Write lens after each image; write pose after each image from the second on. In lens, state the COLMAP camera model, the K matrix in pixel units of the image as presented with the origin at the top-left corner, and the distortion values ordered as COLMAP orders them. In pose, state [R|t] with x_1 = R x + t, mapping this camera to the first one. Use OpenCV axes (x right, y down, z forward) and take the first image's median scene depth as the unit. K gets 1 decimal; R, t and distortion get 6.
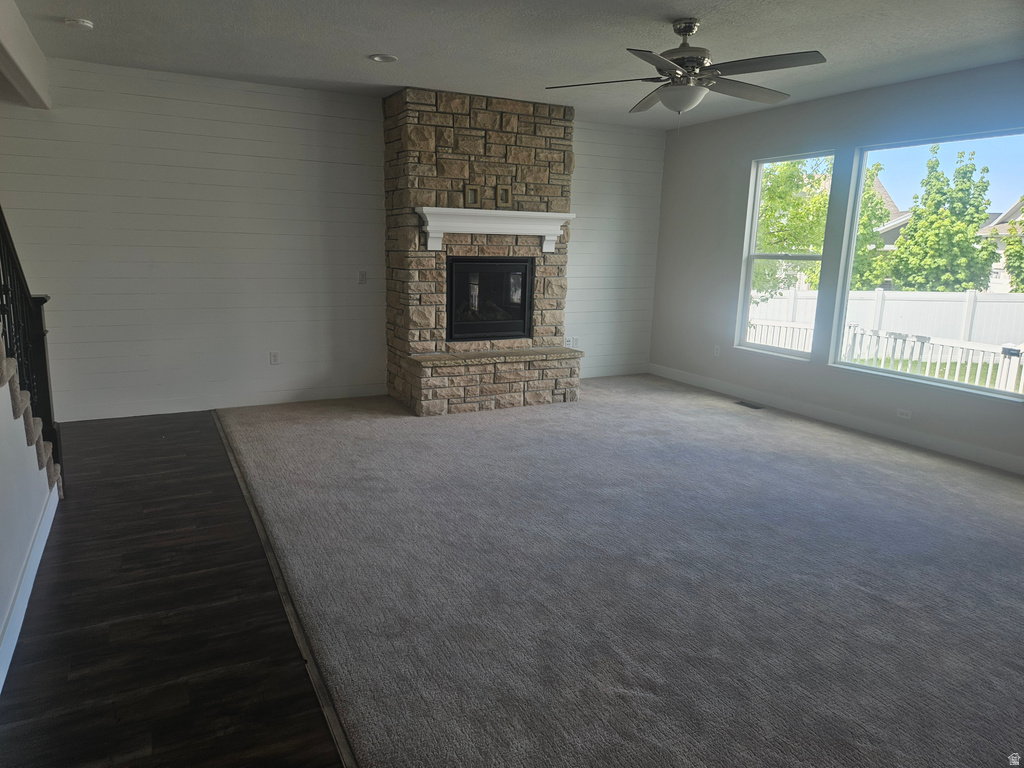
lens RADIAL K [[691.3, 0, 510.3], [0, 691.3, 378.2], [0, 0, 1]] dist [0.081775, -0.073690]
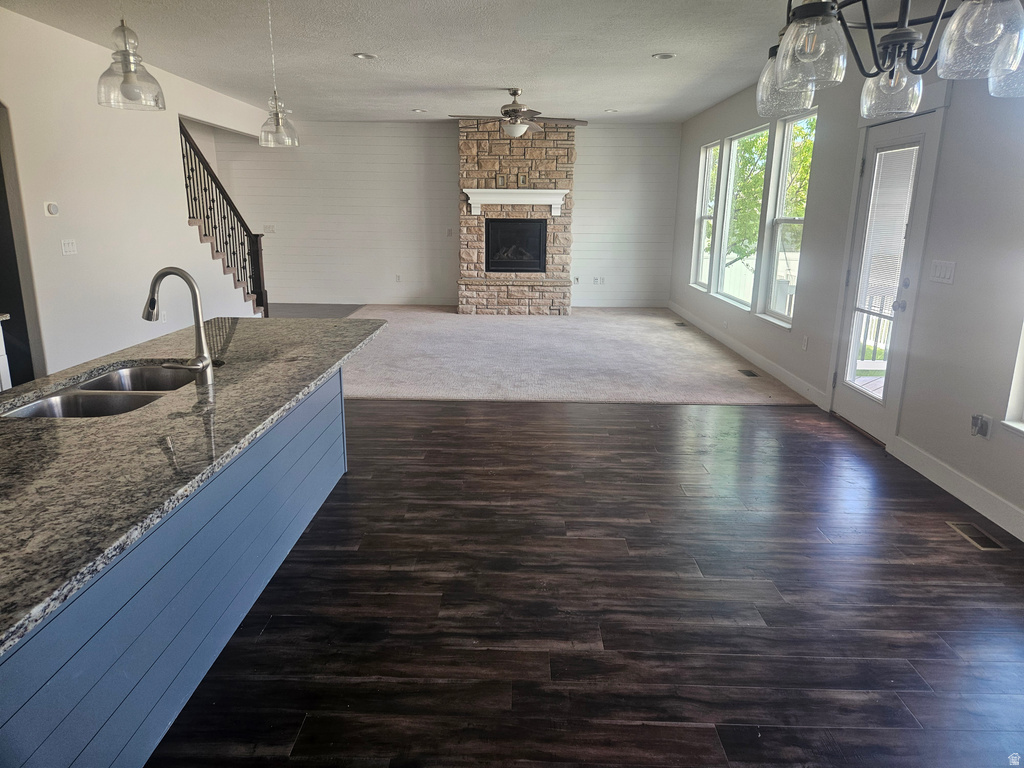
lens RADIAL K [[691.3, 0, 501.5], [0, 691.3, 375.5], [0, 0, 1]] dist [0.081775, -0.073690]
pose [[0.882905, 0.095147, -0.459811, 0.719293], [-0.080766, 0.995433, 0.050899, 0.104857], [0.462553, -0.007801, 0.886557, -0.432086]]
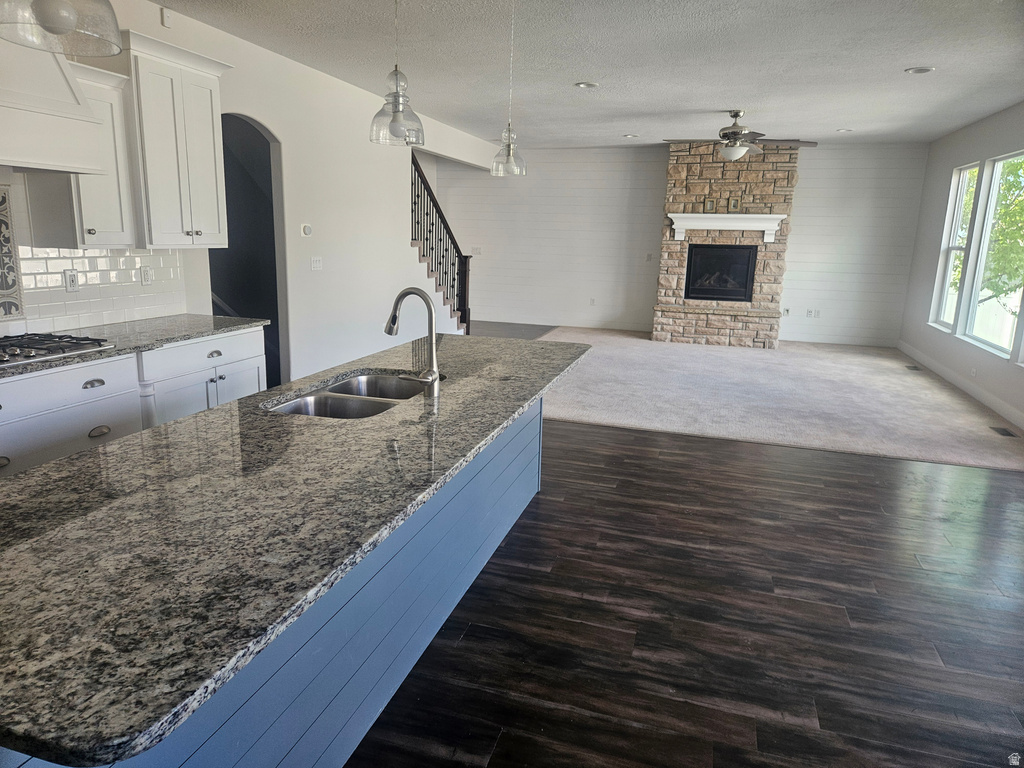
lens RADIAL K [[691.3, 0, 489.8], [0, 691.3, 378.1], [0, 0, 1]] dist [0.081775, -0.073690]
pose [[0.715048, 0.144669, -0.683942, 0.703251], [-0.147308, 0.987567, 0.054886, 0.104145], [0.683379, 0.061504, 0.727469, -0.441048]]
